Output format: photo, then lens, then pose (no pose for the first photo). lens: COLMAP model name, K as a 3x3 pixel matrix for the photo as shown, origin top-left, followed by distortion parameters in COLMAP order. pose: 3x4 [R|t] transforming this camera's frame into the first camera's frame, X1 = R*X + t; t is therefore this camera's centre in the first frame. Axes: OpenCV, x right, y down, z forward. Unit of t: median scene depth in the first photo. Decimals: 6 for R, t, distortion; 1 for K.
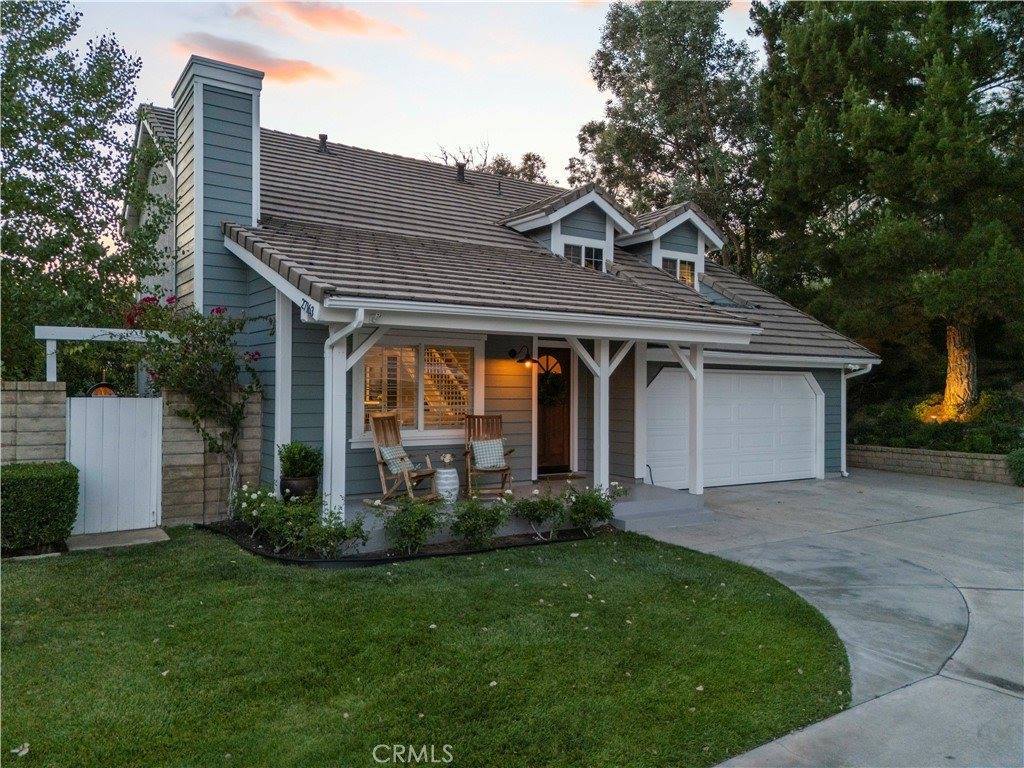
lens RADIAL K [[761.7, 0, 512.0], [0, 761.7, 384.0], [0, 0, 1]] dist [0.058406, -0.044325]
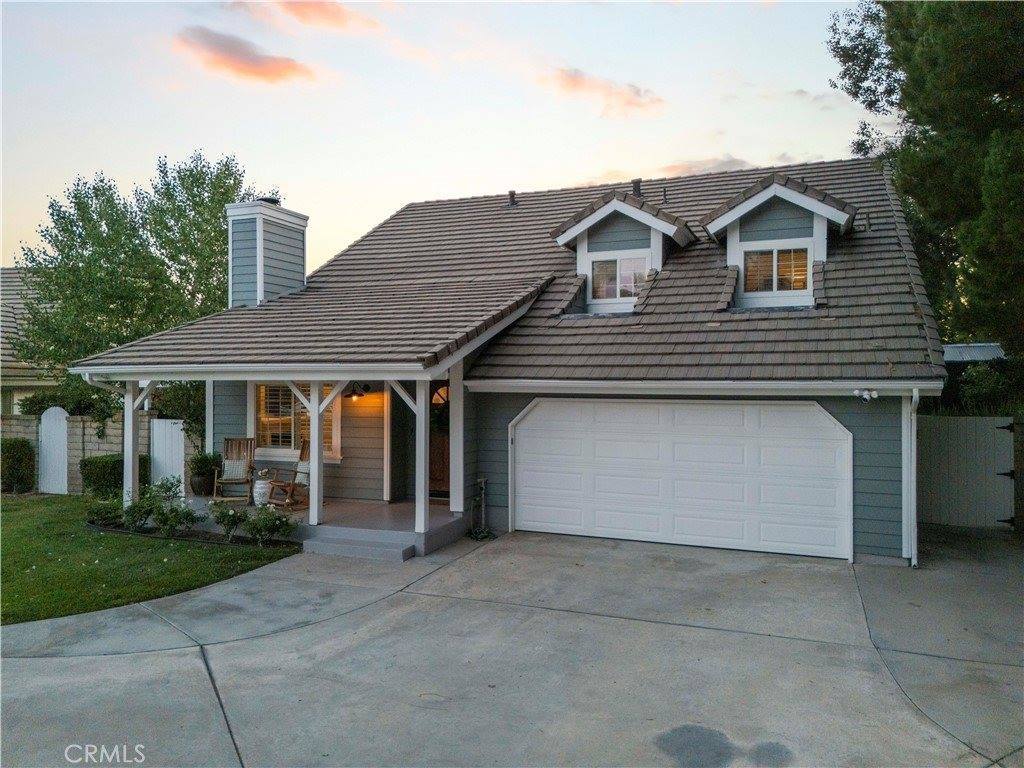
lens RADIAL K [[761.7, 0, 512.0], [0, 761.7, 384.0], [0, 0, 1]] dist [0.058406, -0.044325]
pose [[0.563416, -0.005857, -0.826153, 1.227226], [0.007167, 0.999972, -0.002201, -0.047991], [0.826142, -0.004681, 0.563442, 0.595376]]
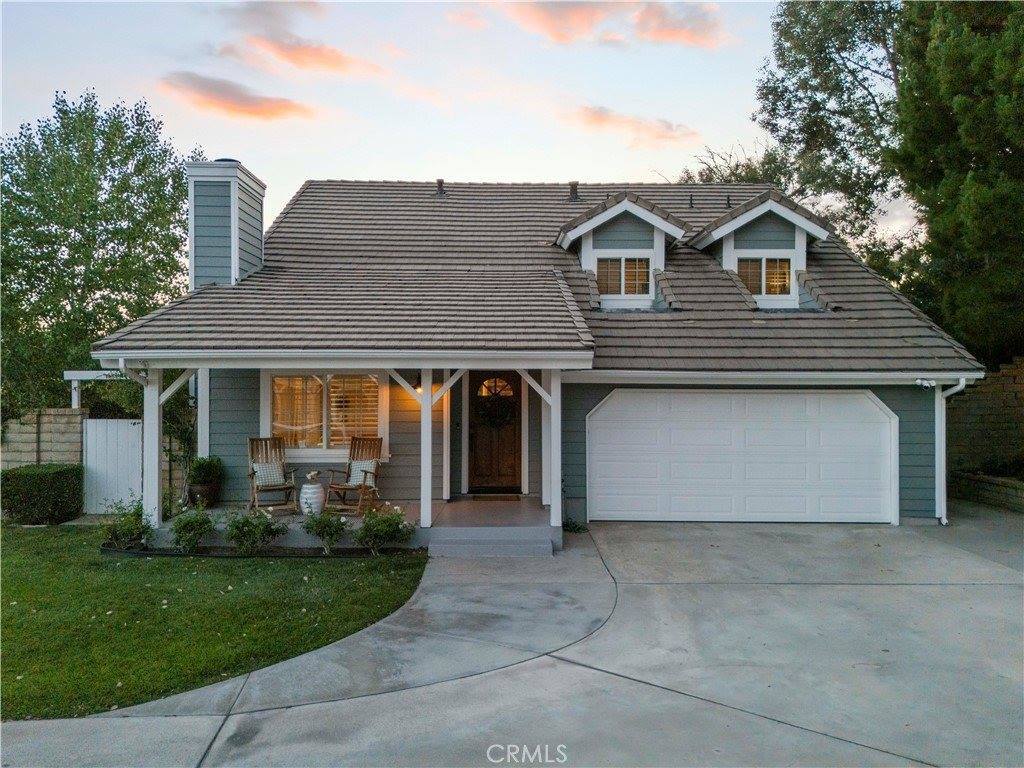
lens RADIAL K [[768.5, 0, 512.0], [0, 768.5, 384.0], [0, 0, 1]] dist [0.036266, -0.010874]
pose [[0.840758, -0.006609, -0.541371, 0.784085], [0.007581, 0.999971, -0.000434, -0.036779], [0.541358, -0.003739, 0.840784, 0.179418]]
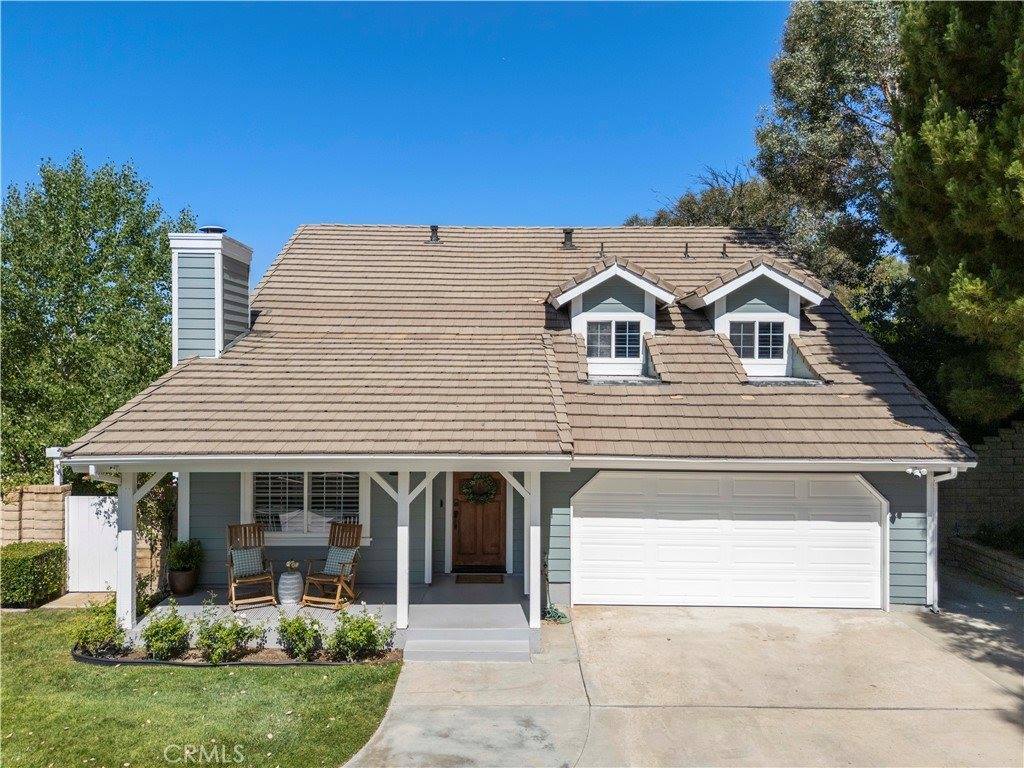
lens RADIAL K [[761.7, 0, 512.0], [0, 761.7, 384.0], [0, 0, 1]] dist [0.058406, -0.044325]
pose [[0.832756, 0.002826, -0.553632, 0.808114], [0.004394, 0.999922, 0.011713, -0.180918], [0.553622, -0.012187, 0.832679, 0.224912]]
